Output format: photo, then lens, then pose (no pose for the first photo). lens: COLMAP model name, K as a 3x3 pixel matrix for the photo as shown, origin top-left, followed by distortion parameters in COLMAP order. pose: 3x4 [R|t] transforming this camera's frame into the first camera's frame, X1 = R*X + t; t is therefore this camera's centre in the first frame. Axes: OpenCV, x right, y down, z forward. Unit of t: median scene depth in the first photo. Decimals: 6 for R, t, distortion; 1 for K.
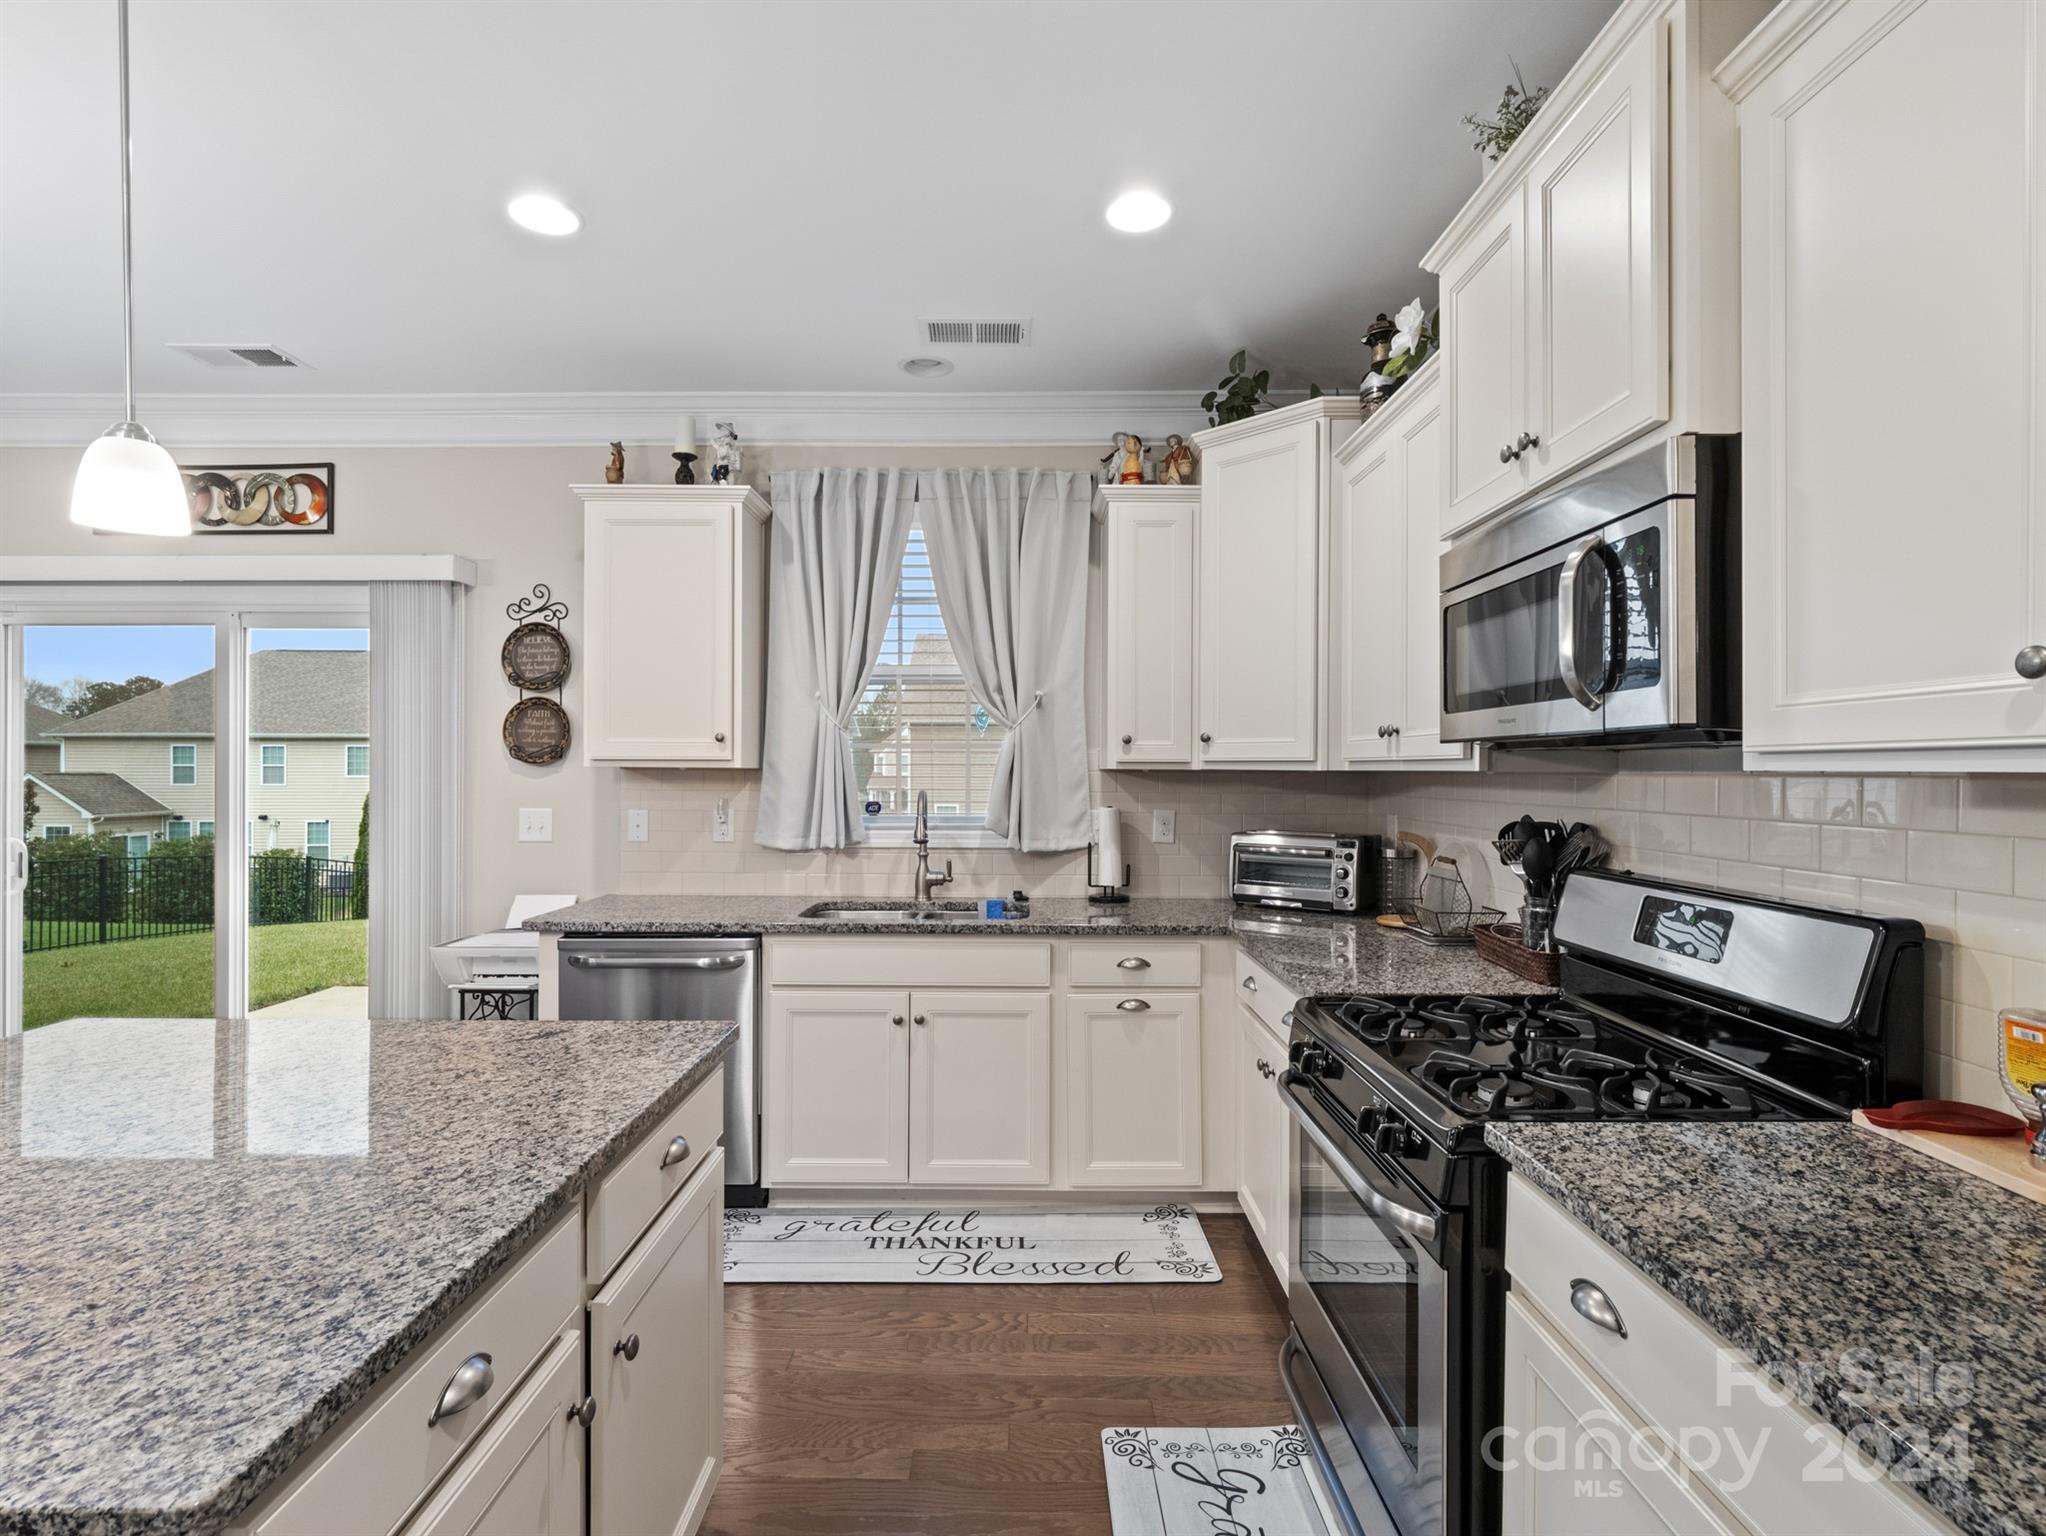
lens RADIAL K [[967.0, 0, 1023.0], [0, 967.0, 768.0], [0, 0, 1]] dist [-0.002983, -0.000272]
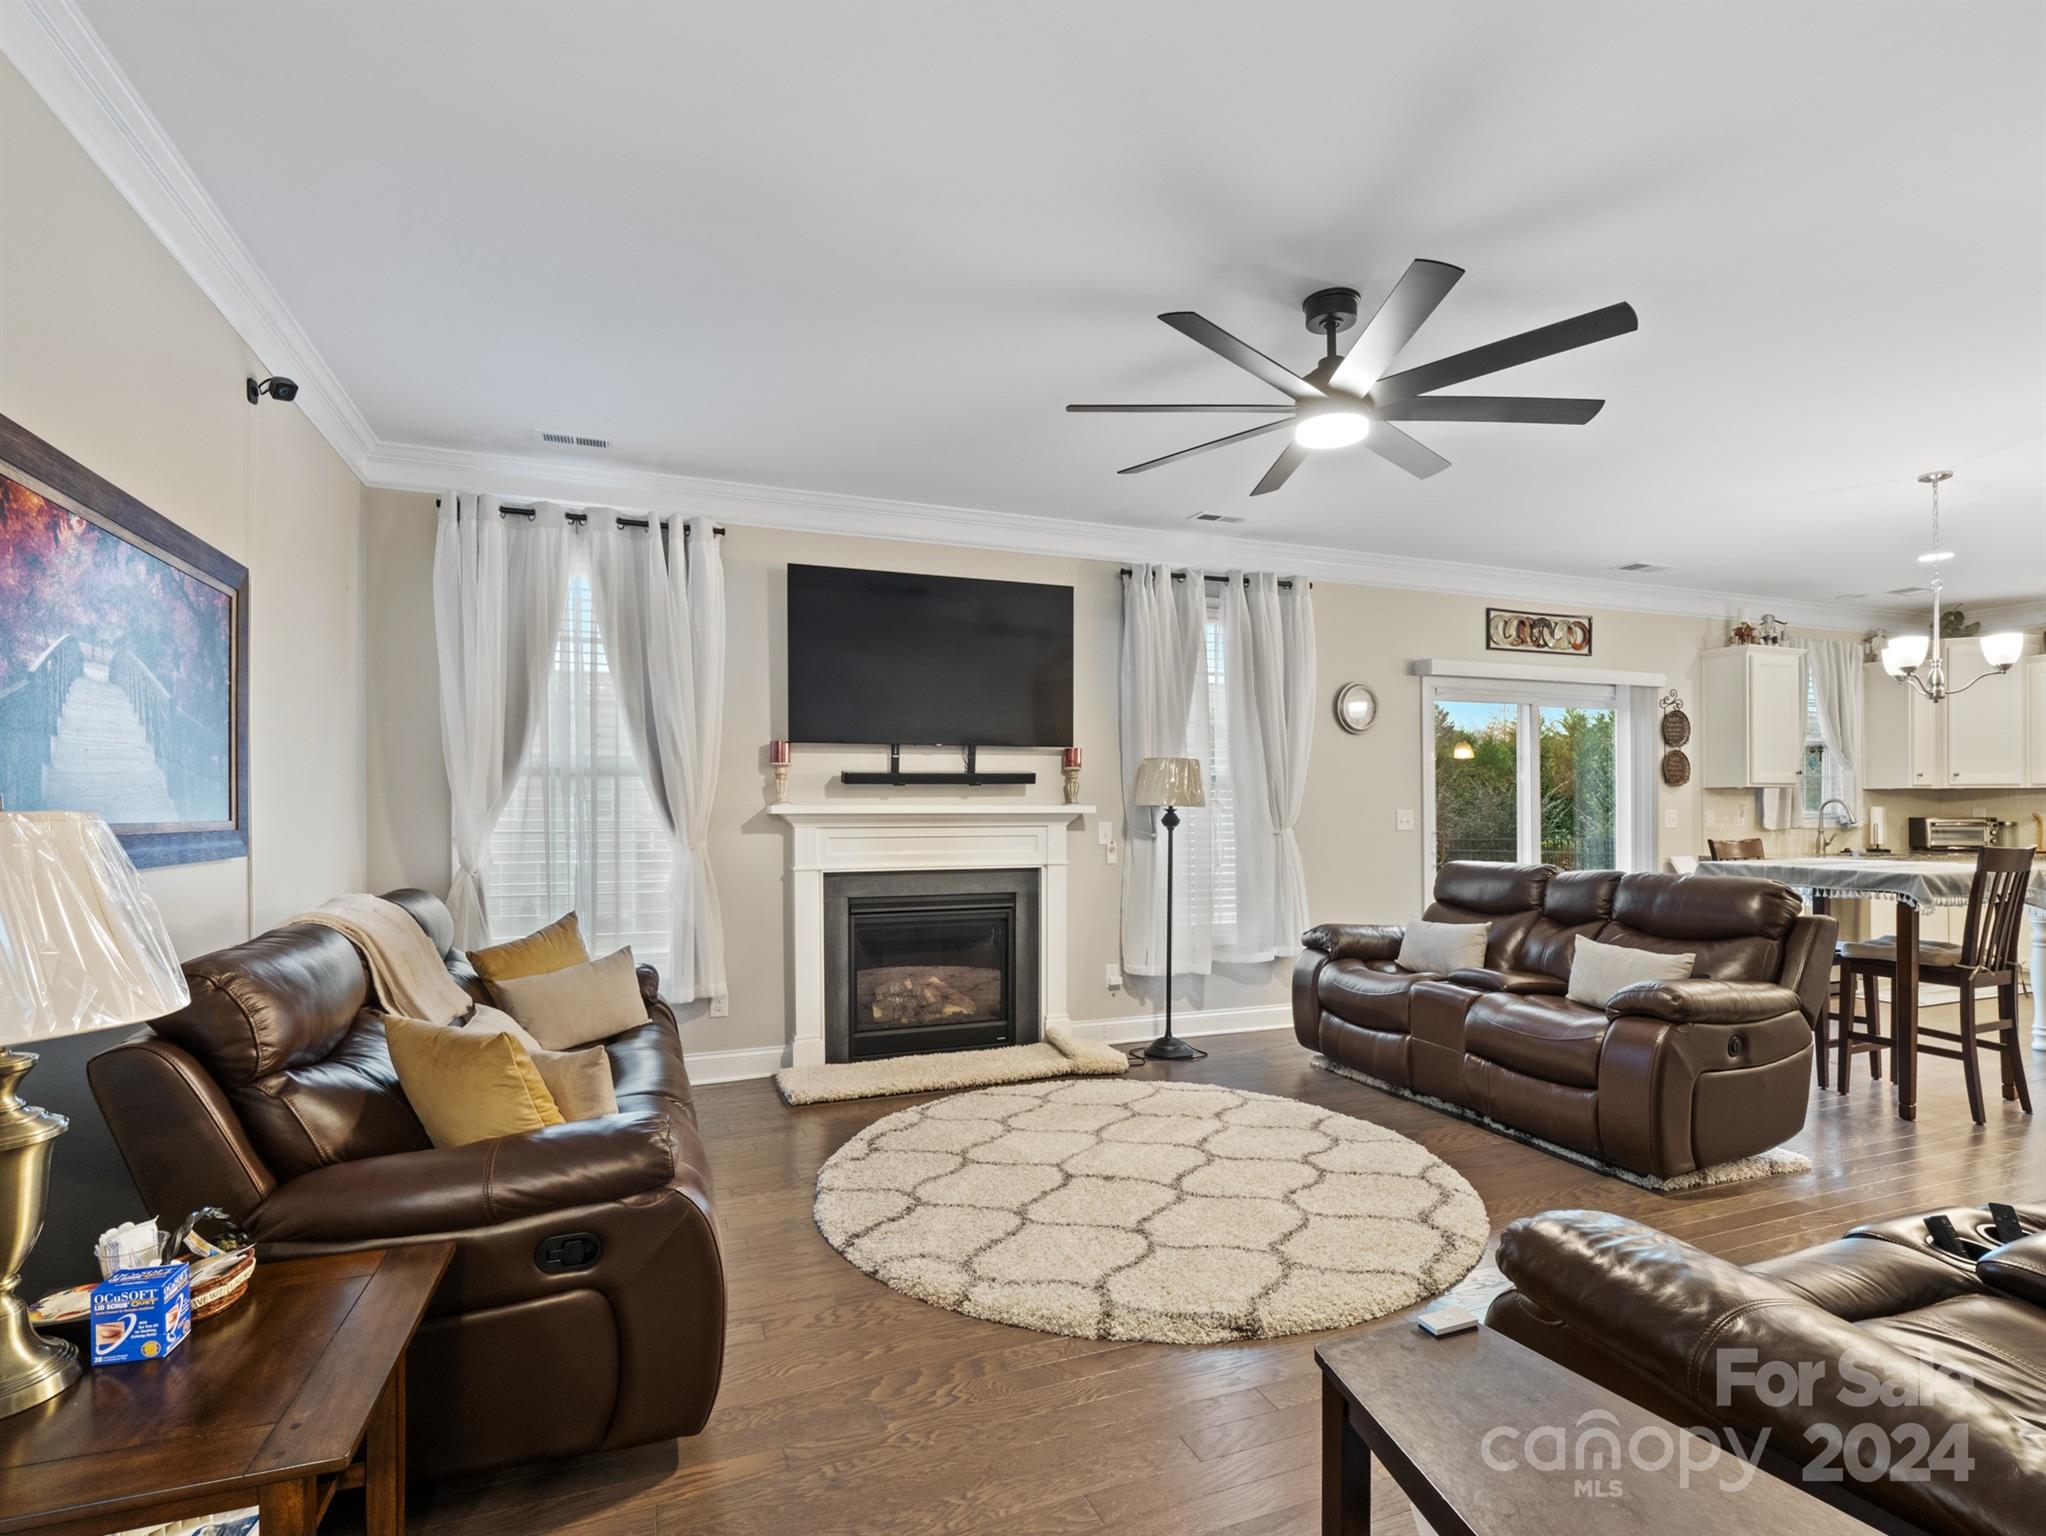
lens RADIAL K [[970.7, 0, 1022.4], [0, 970.7, 807.6], [0, 0, 1]] dist [0.001833, 0.000012]
pose [[0.931835, -0.005391, 0.362843, -2.366748], [0.003072, 0.999971, 0.006968, 0.021573], [-0.362870, -0.005379, 0.931824, -0.294679]]
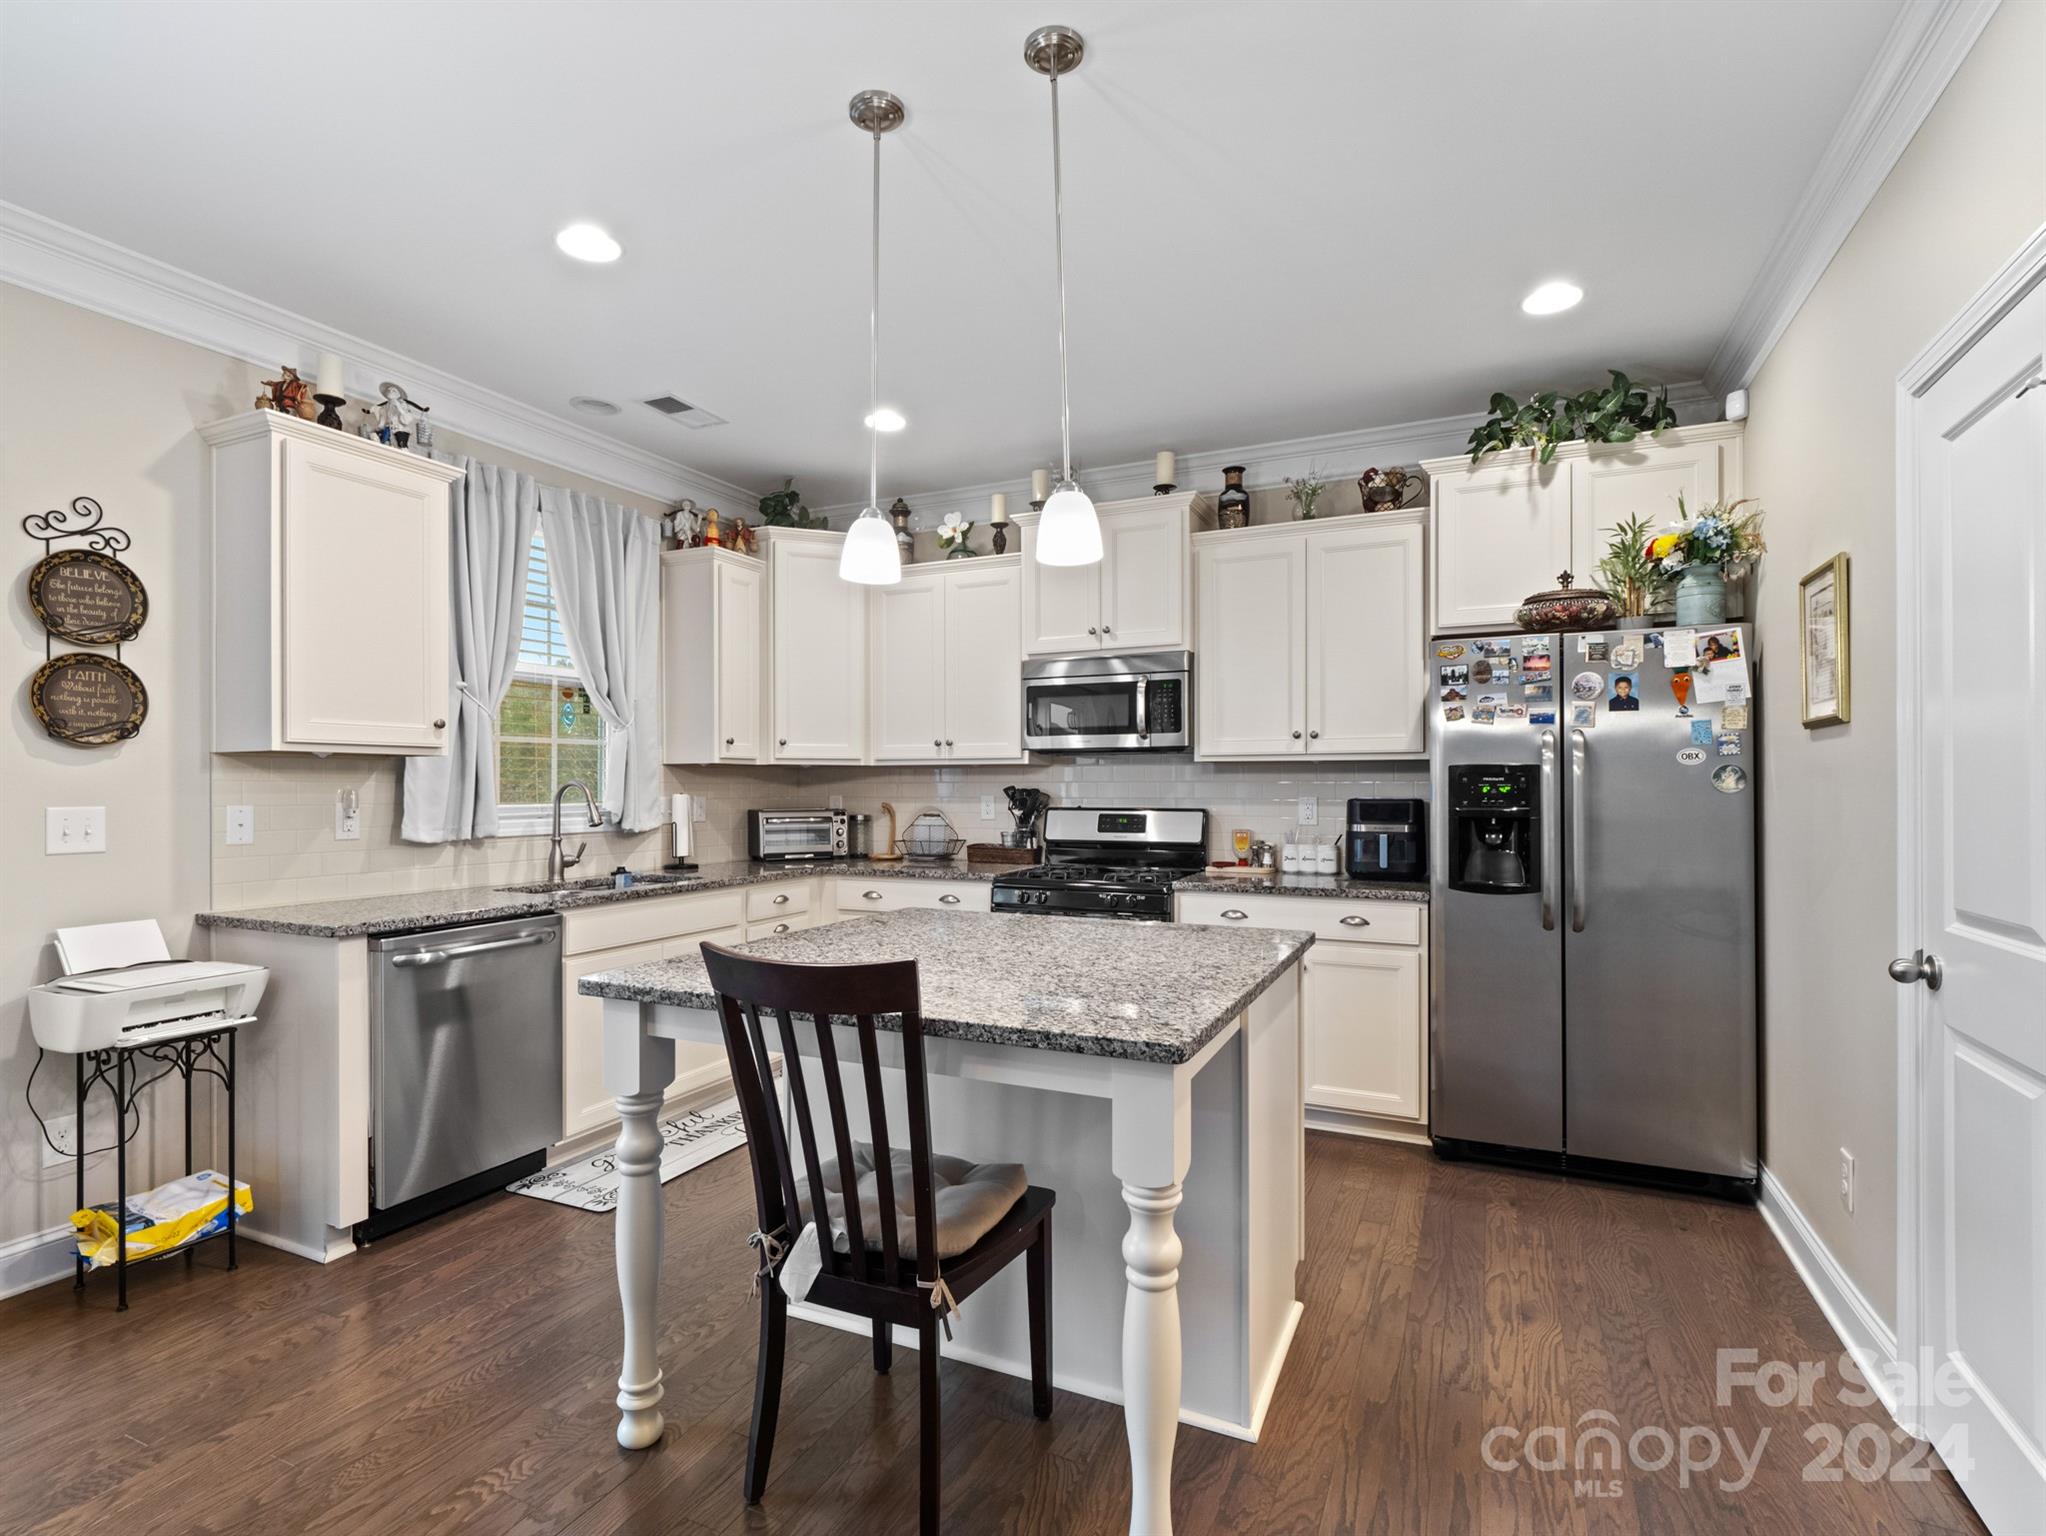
lens RADIAL K [[975.5, 0, 1024.1], [0, 975.5, 776.4], [0, 0, 1]] dist [-0.020709, -0.000174]
pose [[0.423423, 0.003203, 0.905926, -0.856077], [0.001414, 0.999990, -0.004197, 0.023420], [-0.905931, 0.003058, 0.423415, 0.058777]]
